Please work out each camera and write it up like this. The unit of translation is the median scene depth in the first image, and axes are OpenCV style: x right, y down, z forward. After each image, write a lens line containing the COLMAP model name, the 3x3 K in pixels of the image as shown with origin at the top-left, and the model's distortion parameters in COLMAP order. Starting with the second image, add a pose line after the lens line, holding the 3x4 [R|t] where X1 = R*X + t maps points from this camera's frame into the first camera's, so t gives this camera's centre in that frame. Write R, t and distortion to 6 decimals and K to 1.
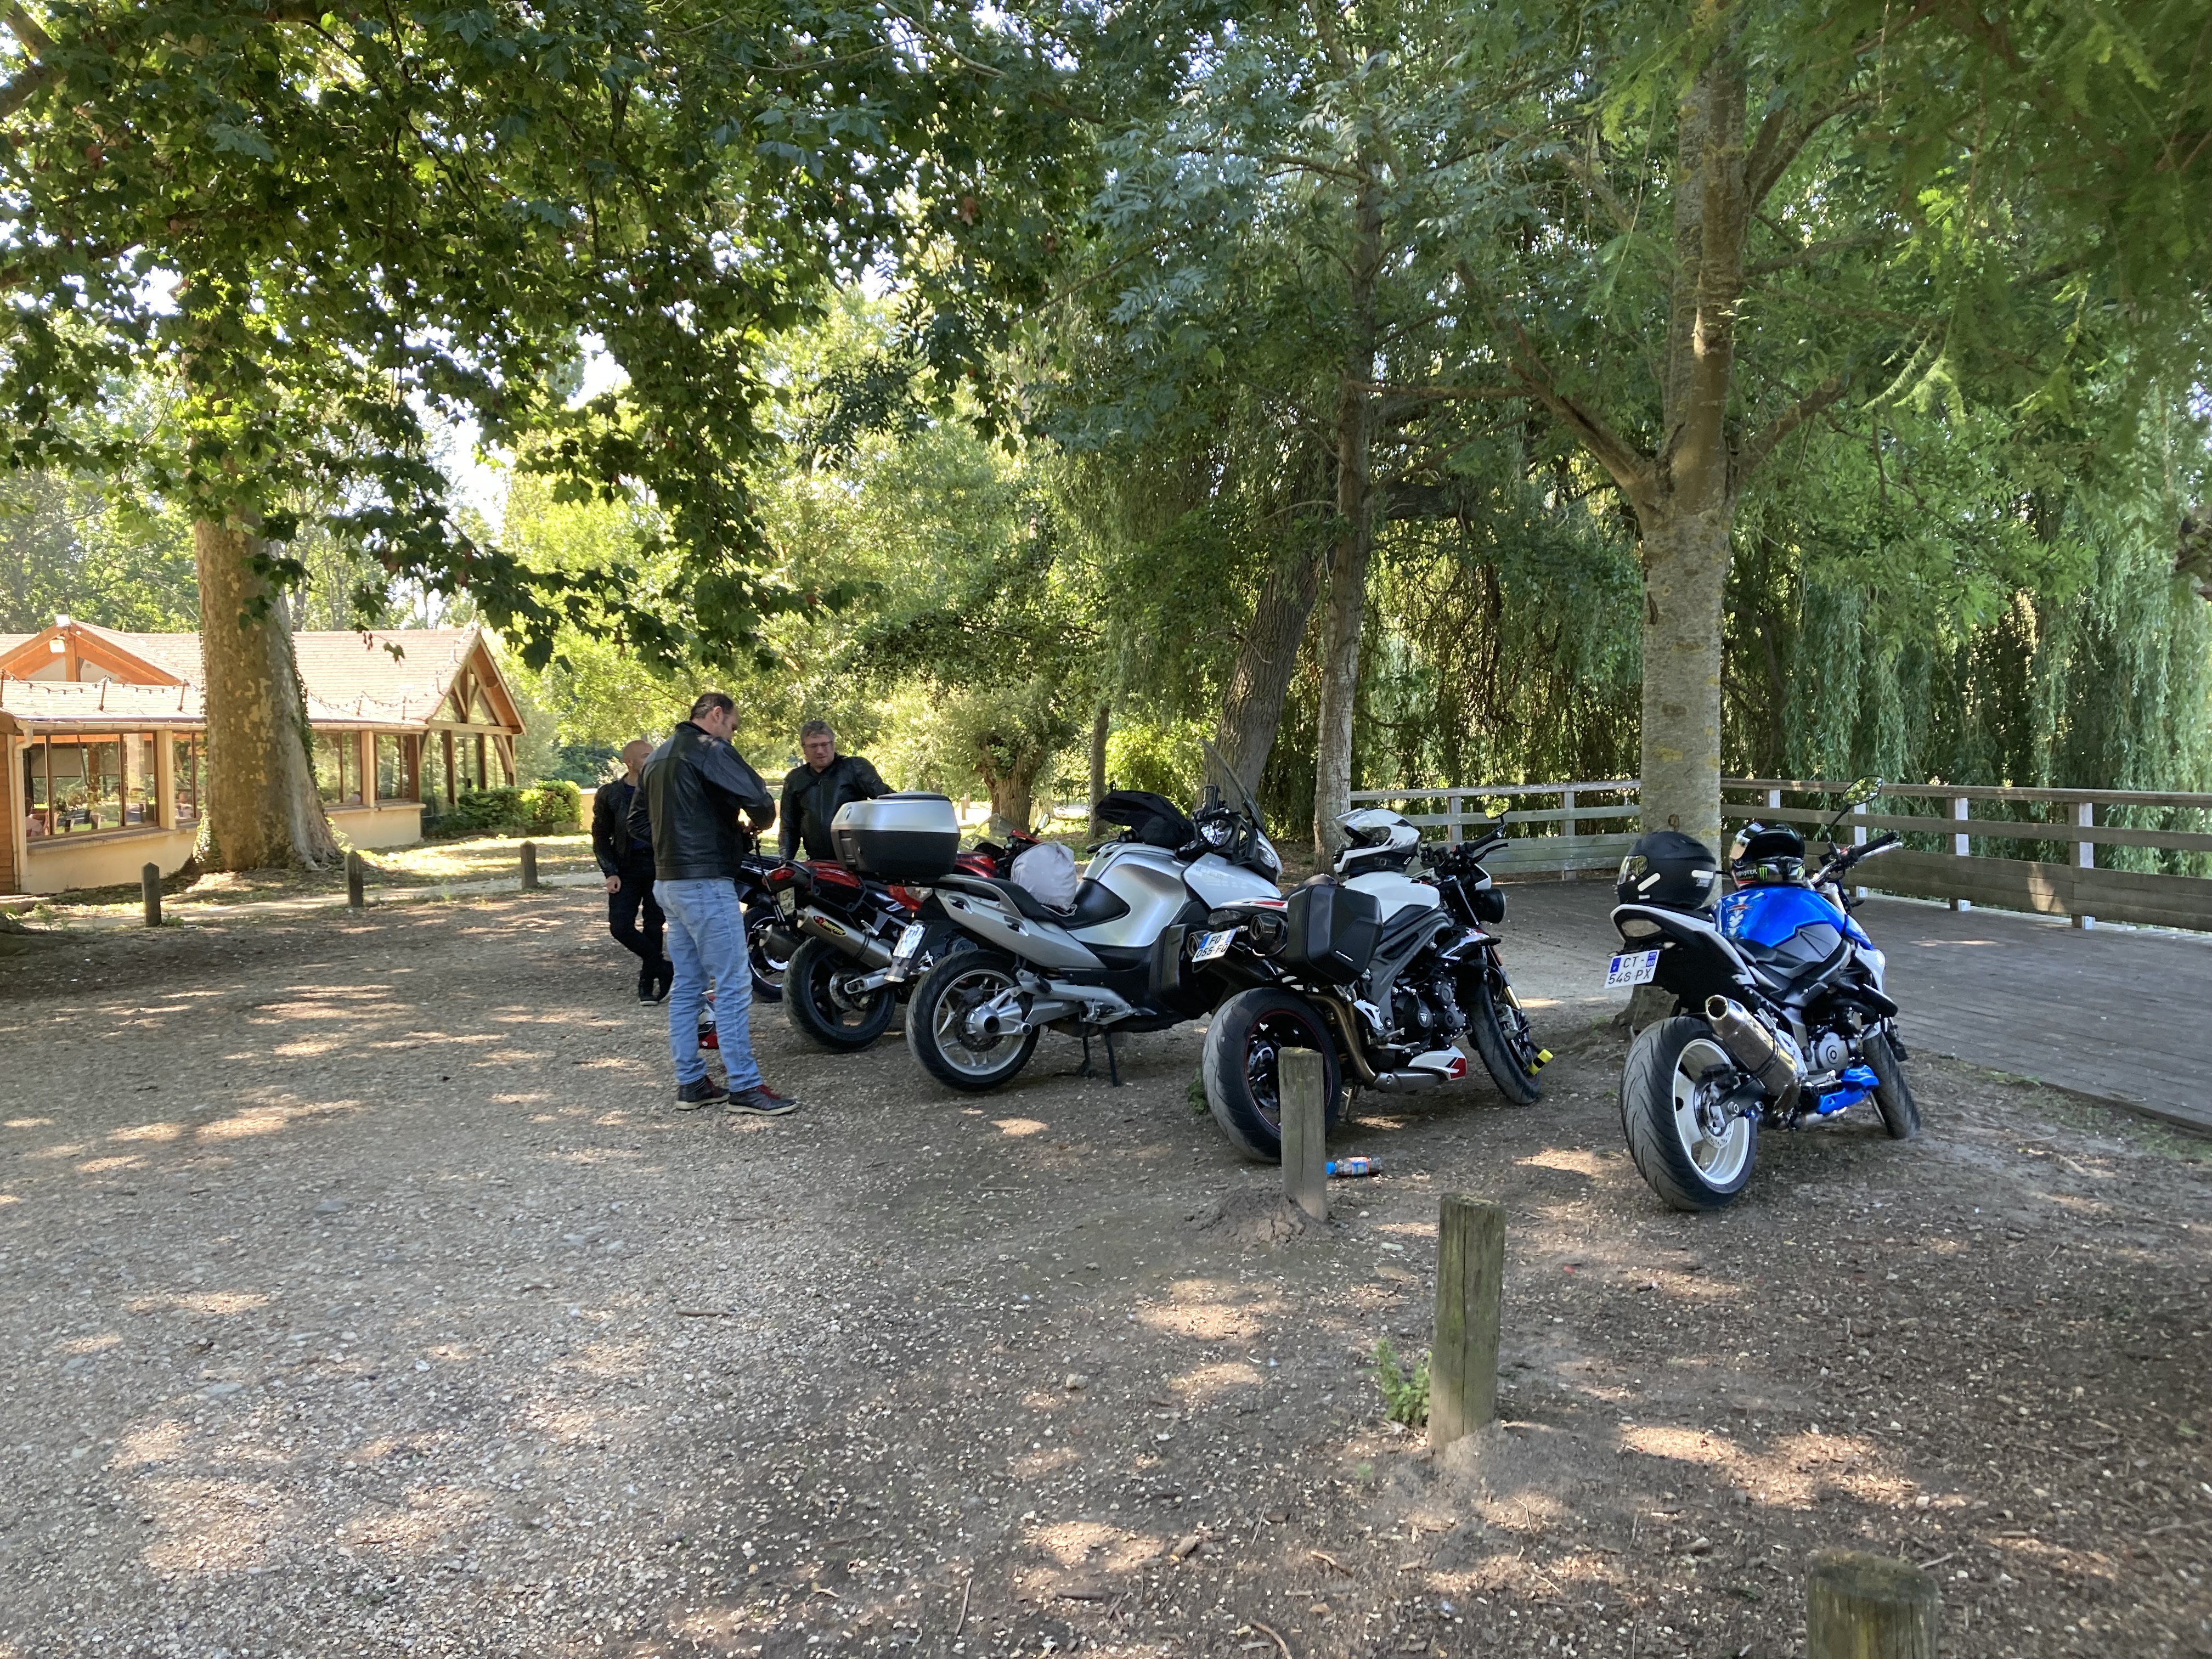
lens RADIAL K [[1775.2, 0, 1079.8], [0, 1775.2, 797.0], [0, 0, 1]] dist [0.211547, -0.268445]
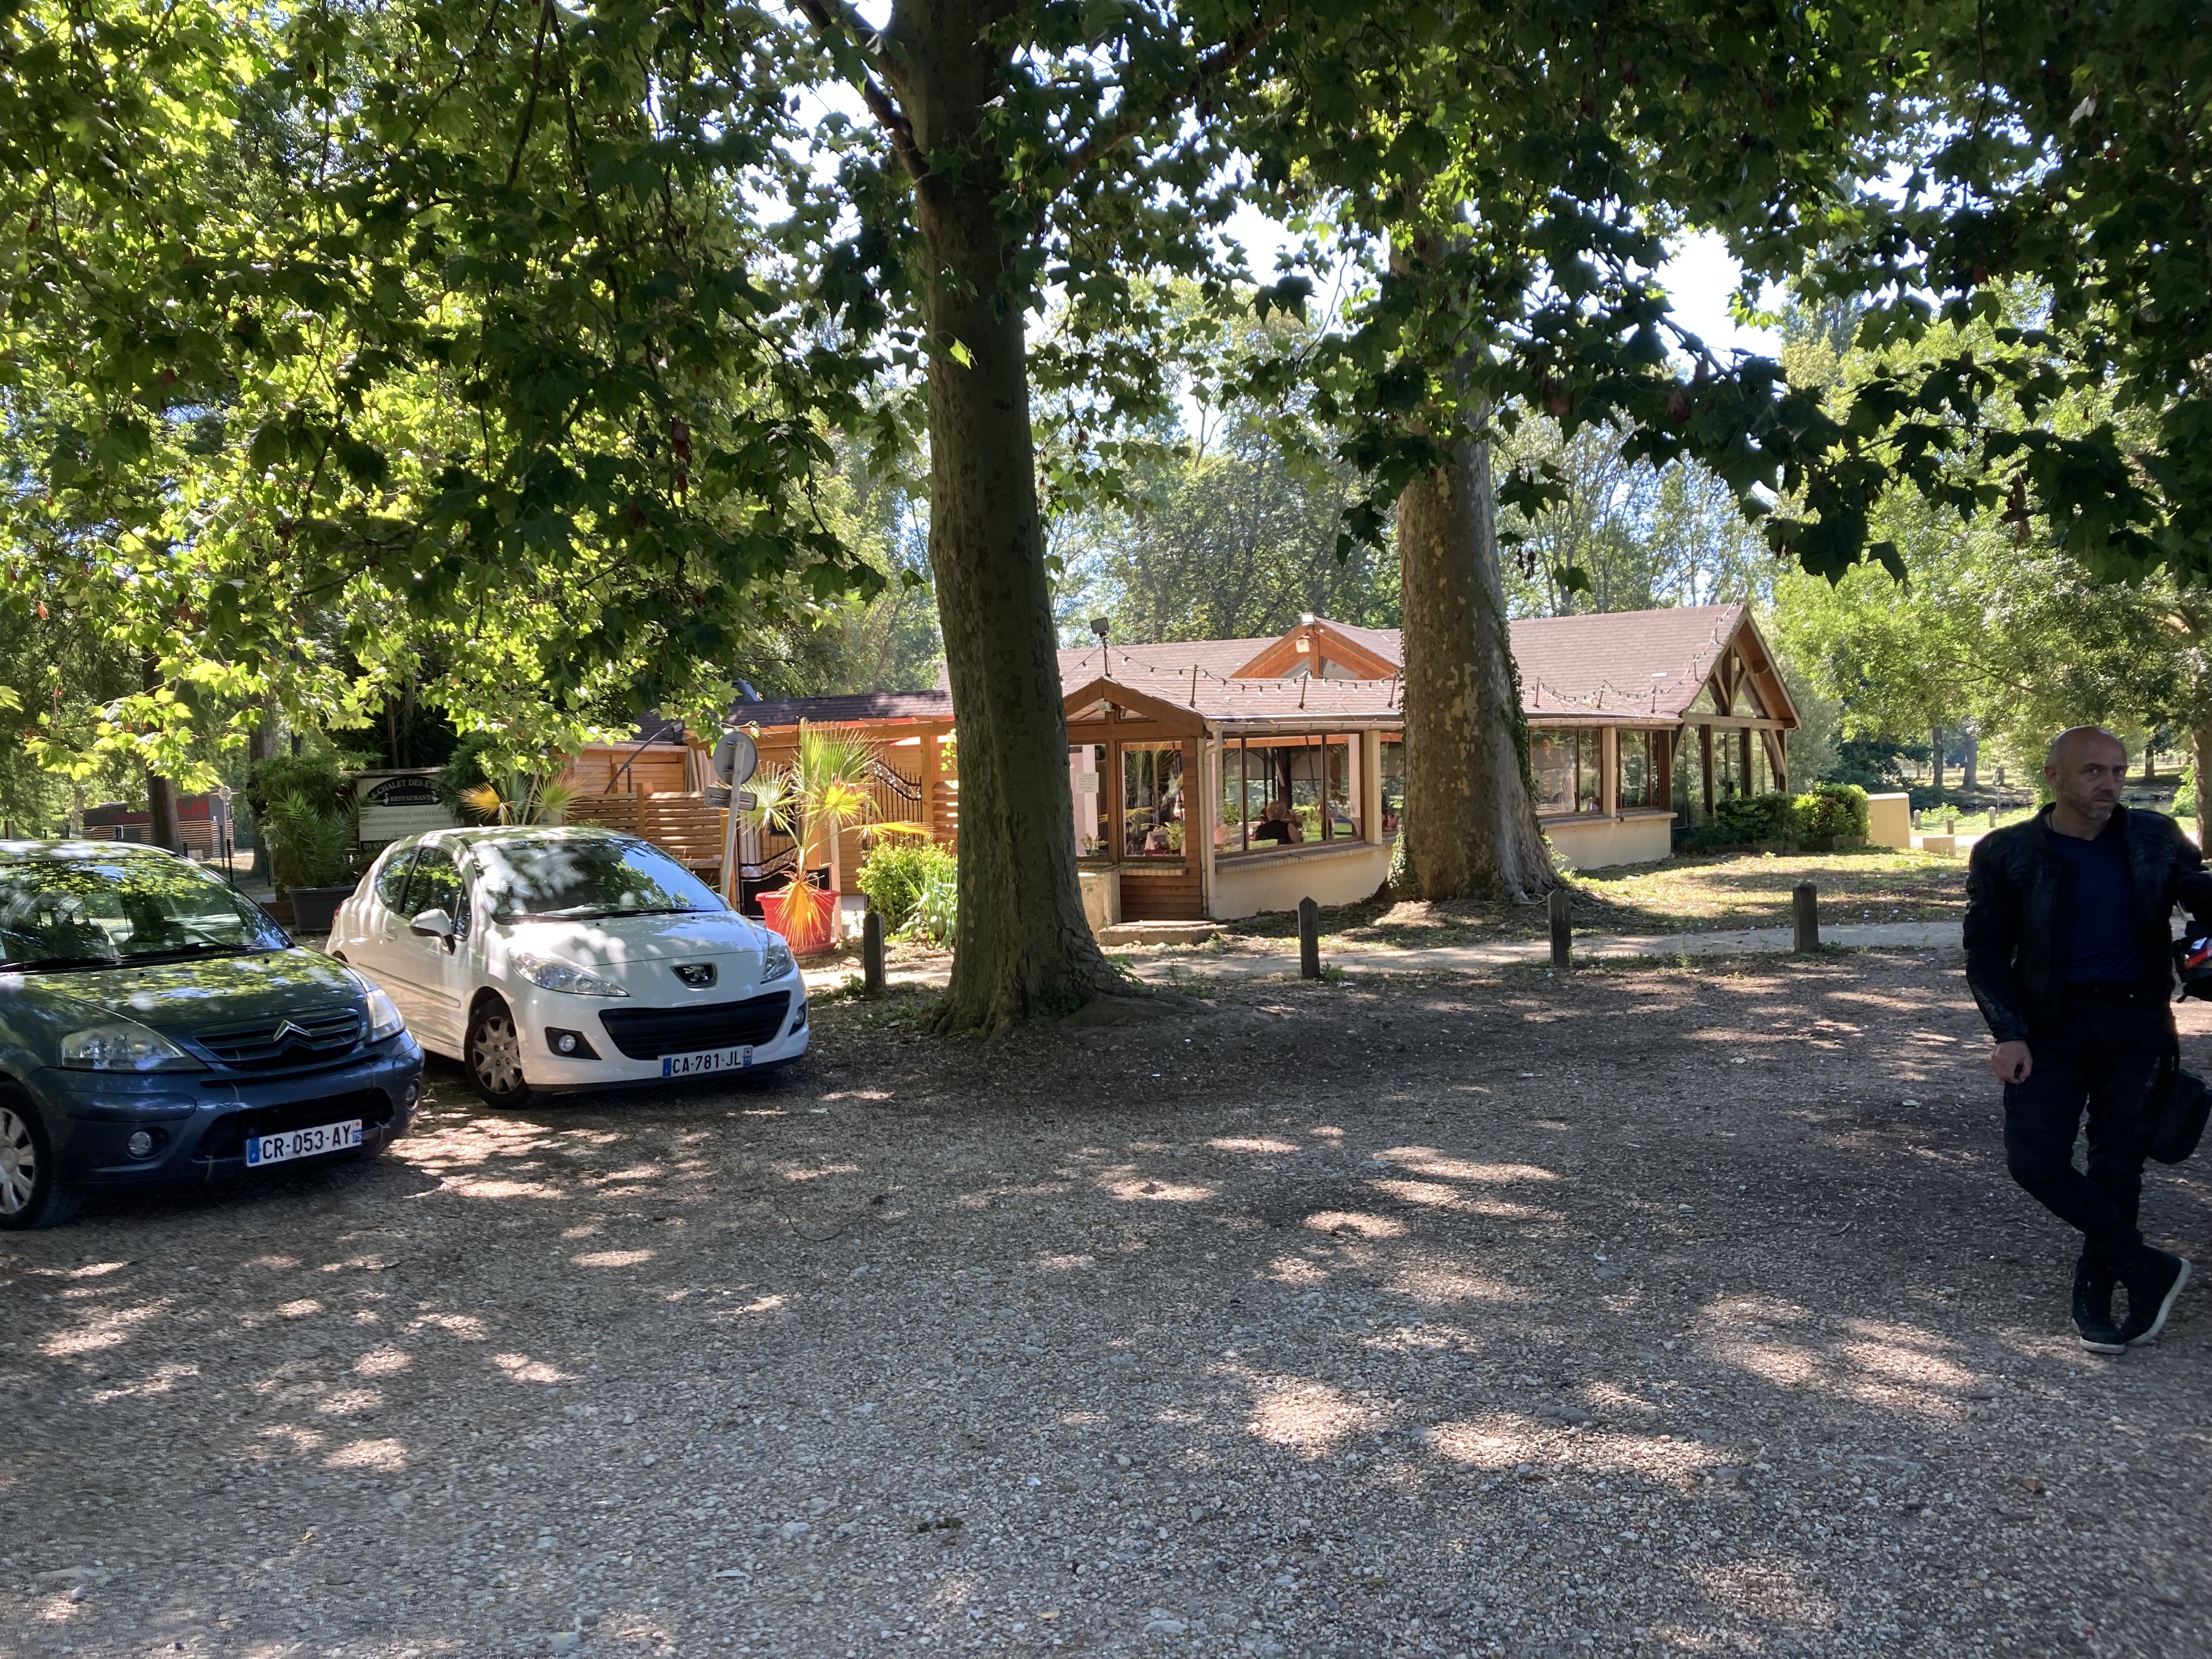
lens RADIAL K [[1775.2, 0, 1079.8], [0, 1775.2, 797.0], [0, 0, 1]] dist [0.211547, -0.268445]
pose [[0.781432, 0.008312, -0.623935, -0.080606], [-0.007377, 0.999964, 0.004083, -0.007131], [0.623947, 0.001412, 0.781466, 0.261457]]
